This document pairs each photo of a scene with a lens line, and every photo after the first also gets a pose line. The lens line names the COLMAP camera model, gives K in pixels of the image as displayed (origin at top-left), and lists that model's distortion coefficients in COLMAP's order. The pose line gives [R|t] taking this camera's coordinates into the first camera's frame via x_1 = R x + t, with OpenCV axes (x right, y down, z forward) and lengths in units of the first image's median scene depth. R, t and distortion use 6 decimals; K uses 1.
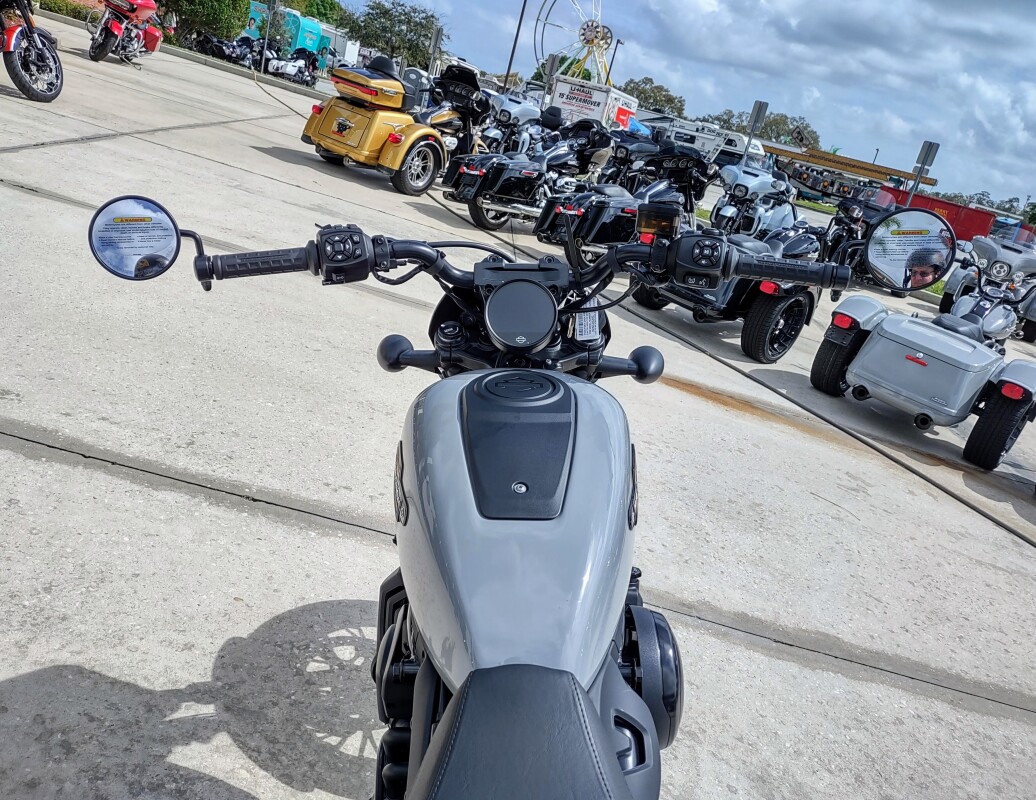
lens RADIAL K [[884.2, 0, 508.2], [0, 884.2, 392.3], [0, 0, 1]] dist [0.050695, -0.066126]
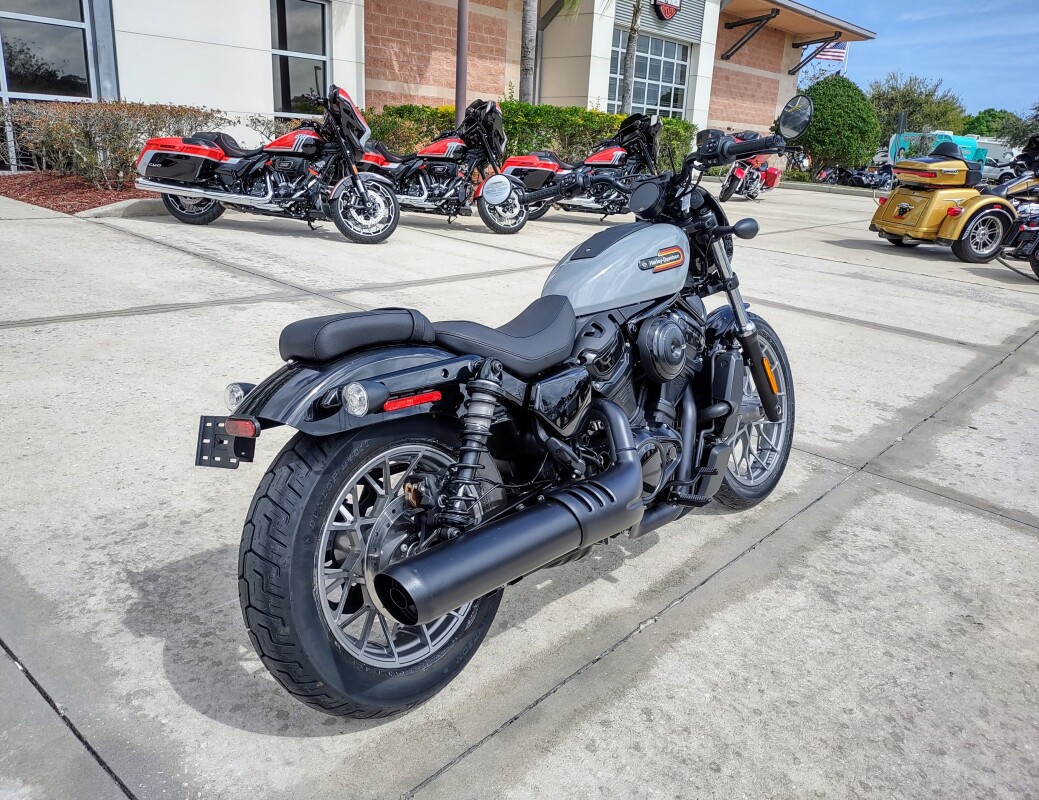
lens RADIAL K [[871.7, 0, 461.9], [0, 871.7, 384.2], [0, 0, 1]] dist [0.007885, -0.015172]
pose [[0.707358, -0.036217, -0.705927, 0.185244], [-0.082573, 0.987615, -0.133409, 0.105676], [0.702016, 0.152658, 0.695607, -0.107854]]
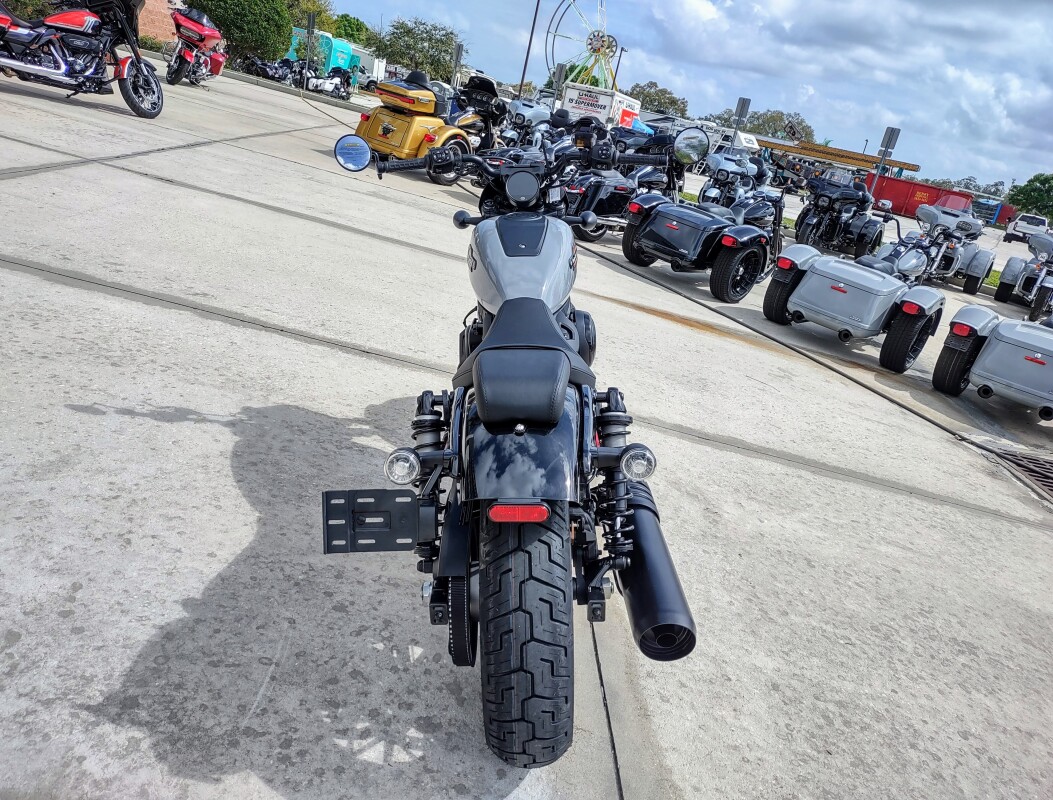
lens RADIAL K [[843.0, 0, 523.9], [0, 843.0, 407.8], [0, 0, 1]] dist [0.058654, -0.079639]
pose [[0.999343, -0.033955, -0.012688, 0.004120], [0.034206, 0.999212, 0.020154, 0.066256], [0.011994, -0.020575, 0.999716, -0.174863]]
